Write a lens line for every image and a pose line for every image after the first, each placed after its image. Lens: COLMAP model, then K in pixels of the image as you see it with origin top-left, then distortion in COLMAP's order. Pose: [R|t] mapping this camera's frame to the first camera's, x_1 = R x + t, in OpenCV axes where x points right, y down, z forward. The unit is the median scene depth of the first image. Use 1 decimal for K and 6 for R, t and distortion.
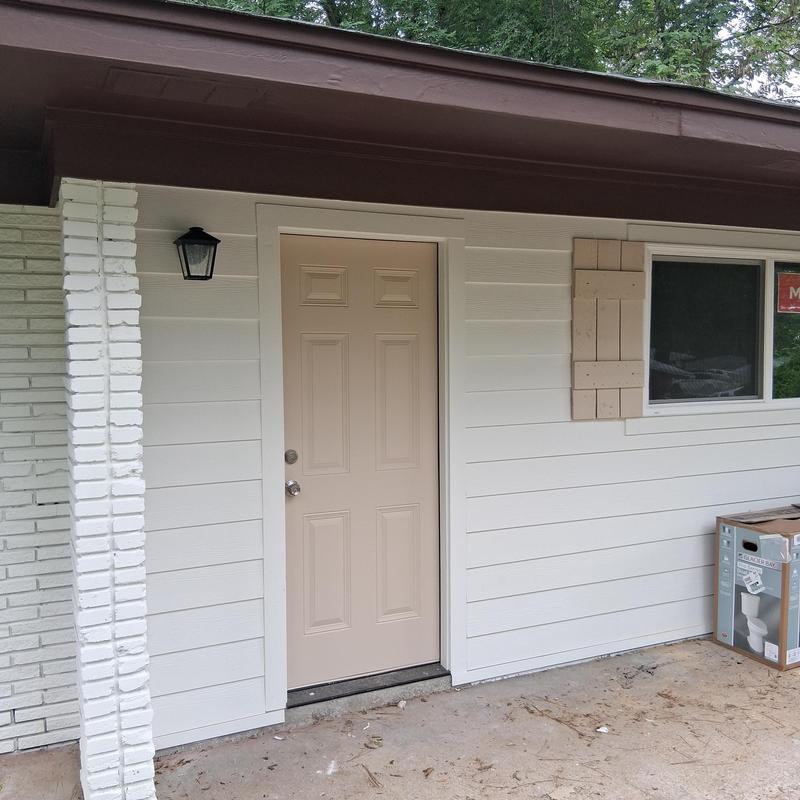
lens RADIAL K [[794.3, 0, 400.0], [0, 794.3, 400.0], [0, 0, 1]] dist [0.128233, -0.216504]
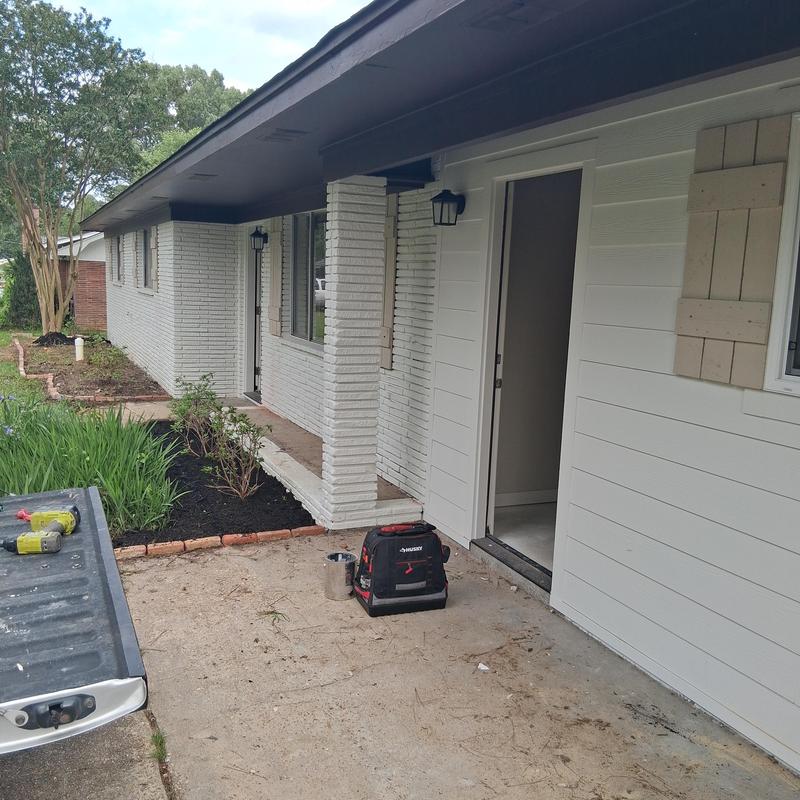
lens RADIAL K [[794.3, 0, 400.0], [0, 794.3, 400.0], [0, 0, 1]] dist [0.128233, -0.216504]
pose [[-0.013588, 0.162927, -0.986544, 0.991999], [-0.100478, 0.981419, 0.163465, -0.050397], [0.994846, 0.101347, 0.003035, 0.738223]]
